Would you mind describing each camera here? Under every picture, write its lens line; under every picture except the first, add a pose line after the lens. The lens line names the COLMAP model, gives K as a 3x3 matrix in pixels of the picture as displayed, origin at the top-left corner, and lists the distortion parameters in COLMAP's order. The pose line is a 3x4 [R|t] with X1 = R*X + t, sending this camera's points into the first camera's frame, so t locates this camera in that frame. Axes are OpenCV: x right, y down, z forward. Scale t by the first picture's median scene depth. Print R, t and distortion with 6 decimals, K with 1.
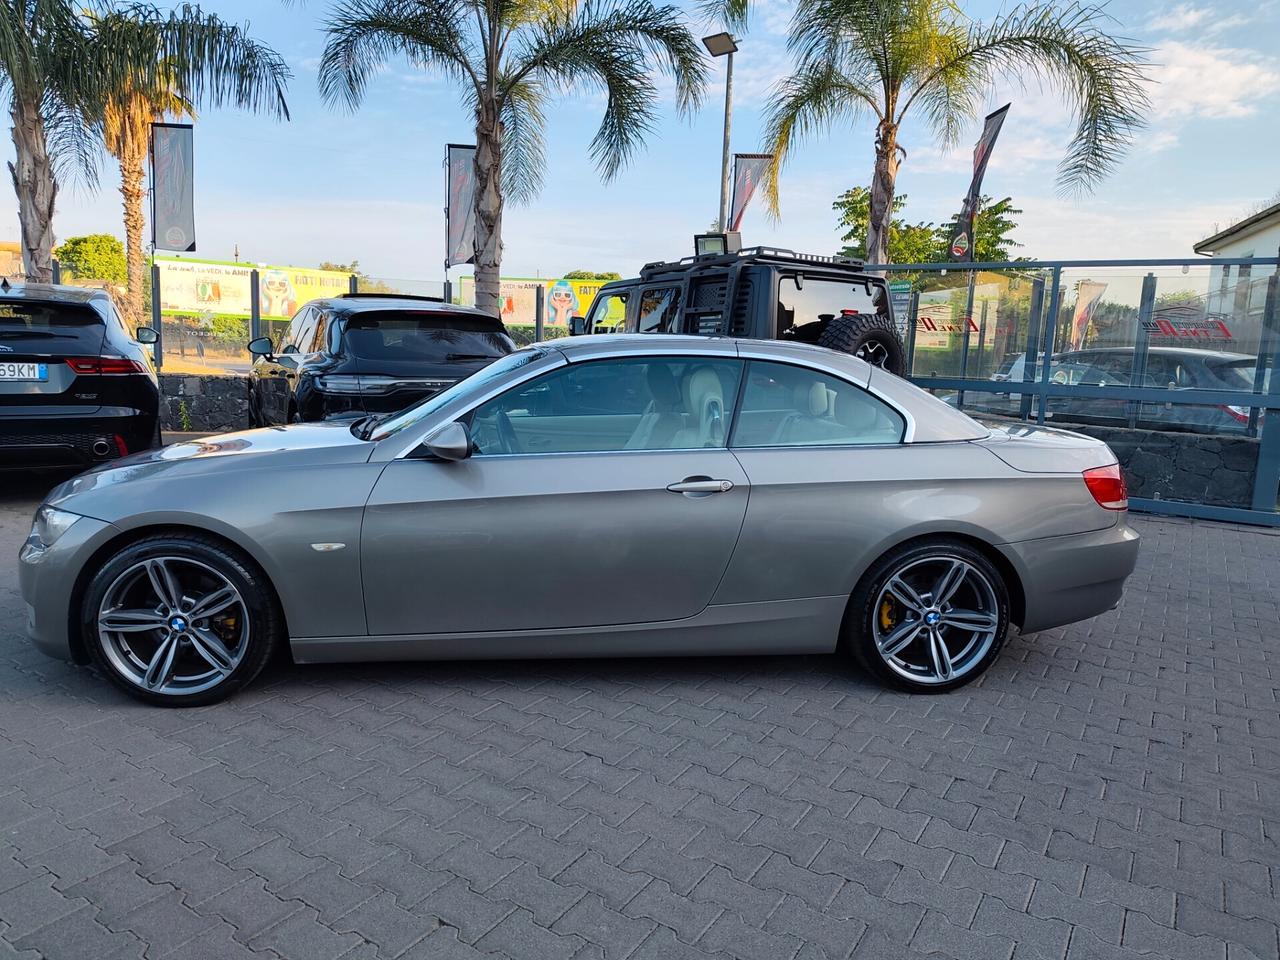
lens RADIAL K [[864.1, 0, 651.7], [0, 864.1, 471.0], [0, 0, 1]] dist [0.021693, -0.029514]
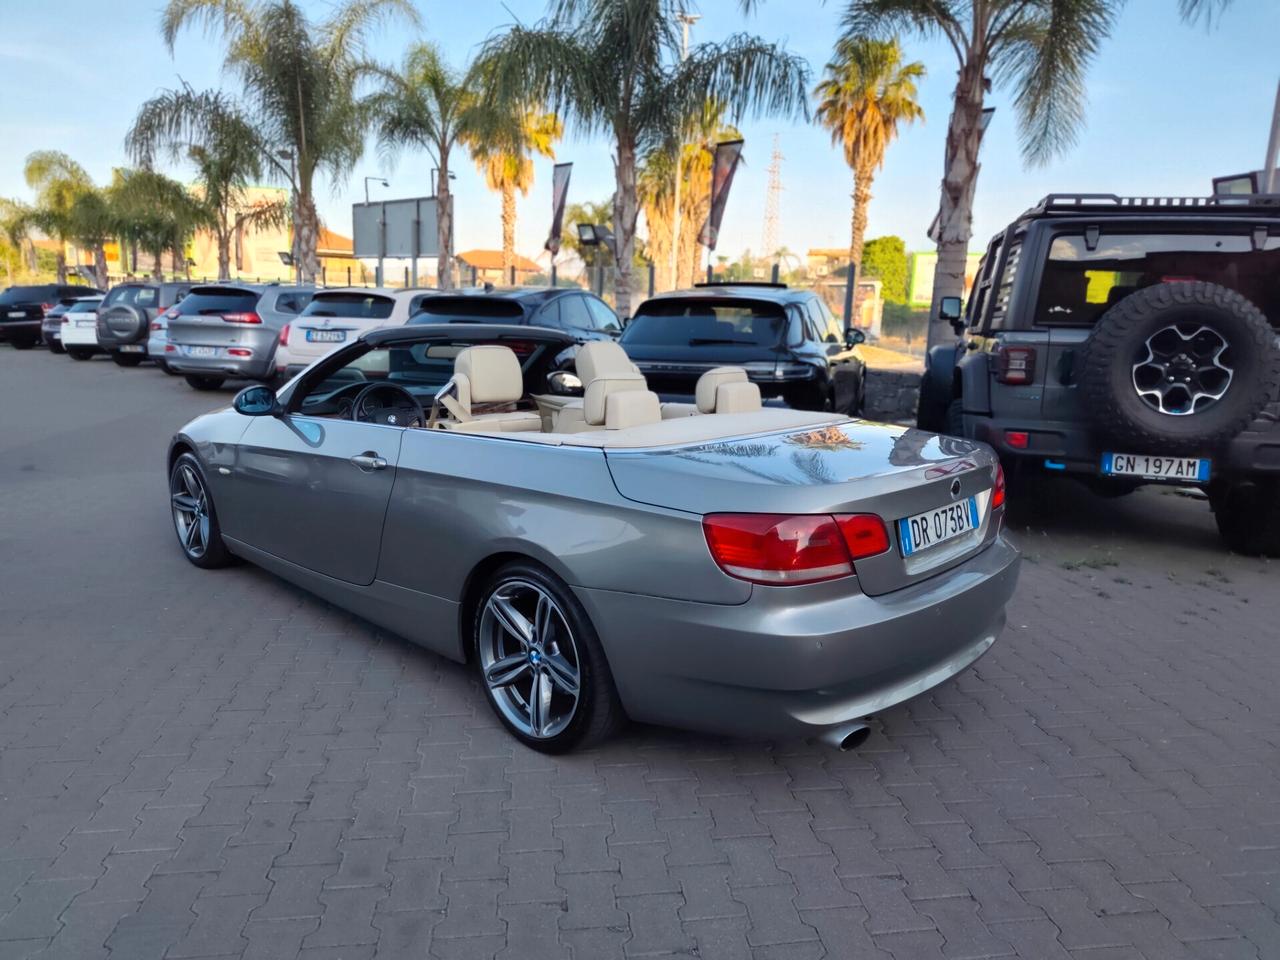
lens RADIAL K [[864.1, 0, 634.6], [0, 864.1, 473.2], [0, 0, 1]] dist [0.021693, -0.029514]
pose [[0.645011, 0.123080, -0.754196, 0.328426], [-0.112022, 0.991511, 0.066003, -0.022697], [0.755918, 0.041914, 0.653324, 0.176505]]
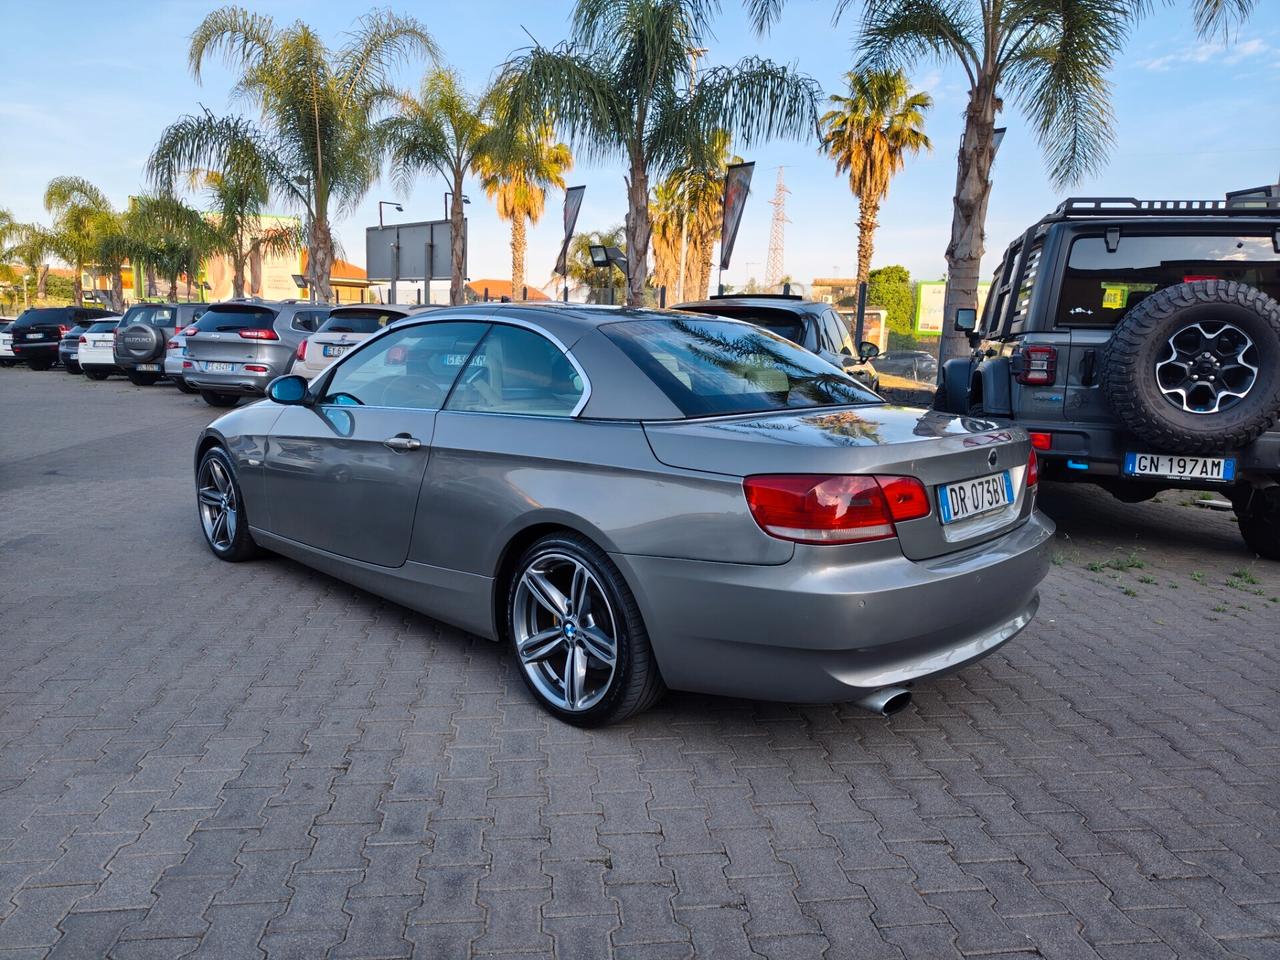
lens RADIAL K [[864.1, 0, 628.6], [0, 864.1, 473.0], [0, 0, 1]] dist [0.021693, -0.029514]
pose [[0.635421, 0.100316, -0.765622, 0.325503], [-0.116567, 0.992624, 0.033316, -0.004243], [0.763317, 0.068077, 0.642428, 0.168679]]
